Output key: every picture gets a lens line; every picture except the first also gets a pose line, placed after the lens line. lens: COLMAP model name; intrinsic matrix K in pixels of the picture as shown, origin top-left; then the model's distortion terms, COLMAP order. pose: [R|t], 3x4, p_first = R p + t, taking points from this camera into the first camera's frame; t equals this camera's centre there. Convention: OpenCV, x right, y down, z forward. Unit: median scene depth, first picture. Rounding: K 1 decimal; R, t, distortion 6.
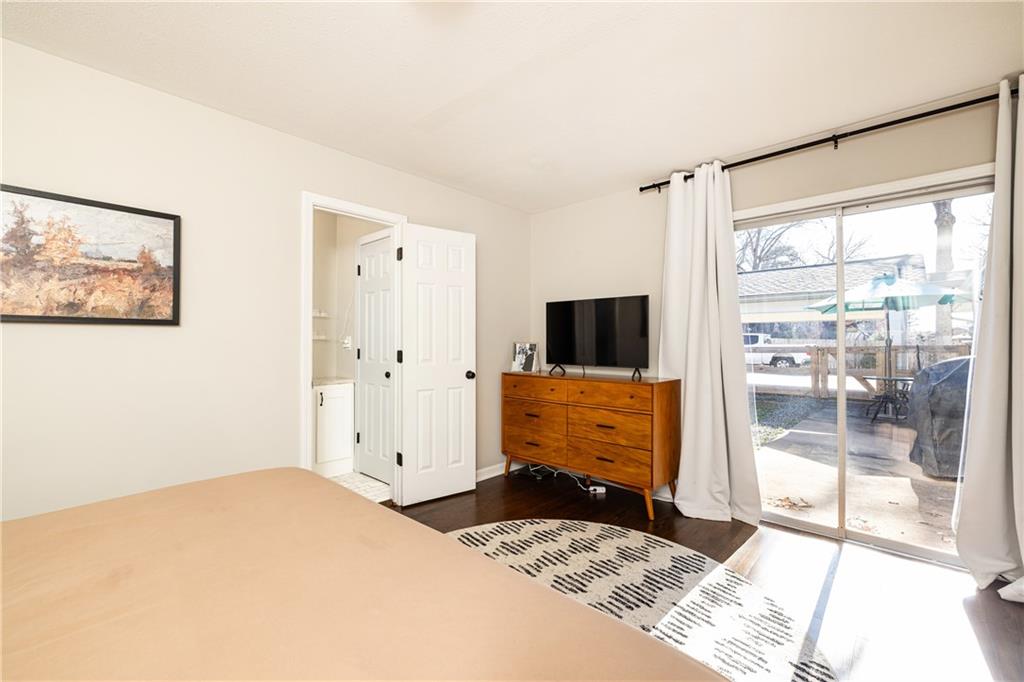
lens RADIAL K [[431.5, 0, 512.0], [0, 431.5, 341.0], [0, 0, 1]] dist [0.003314, 0.000354]
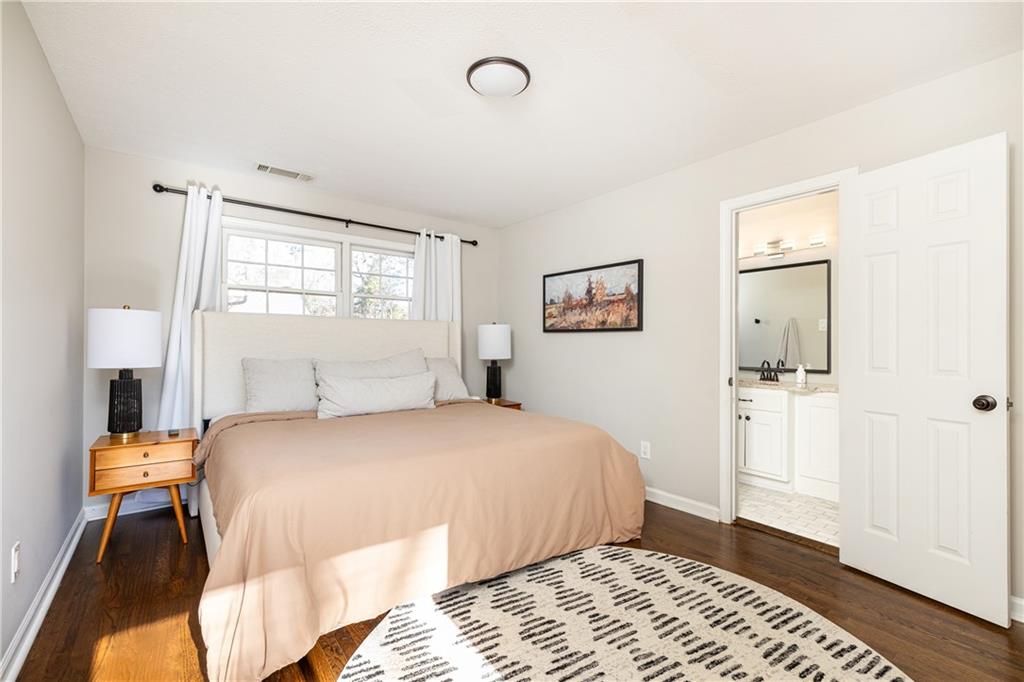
lens RADIAL K [[437.5, 0, 513.1], [0, 437.5, 339.1], [0, 0, 1]] dist [0.001925, 0.000465]
pose [[-0.158089, -0.009031, -0.987384, 0.862934], [0.000391, 0.999958, -0.009208, 0.007926], [0.987425, -0.001841, -0.158079, 0.834364]]
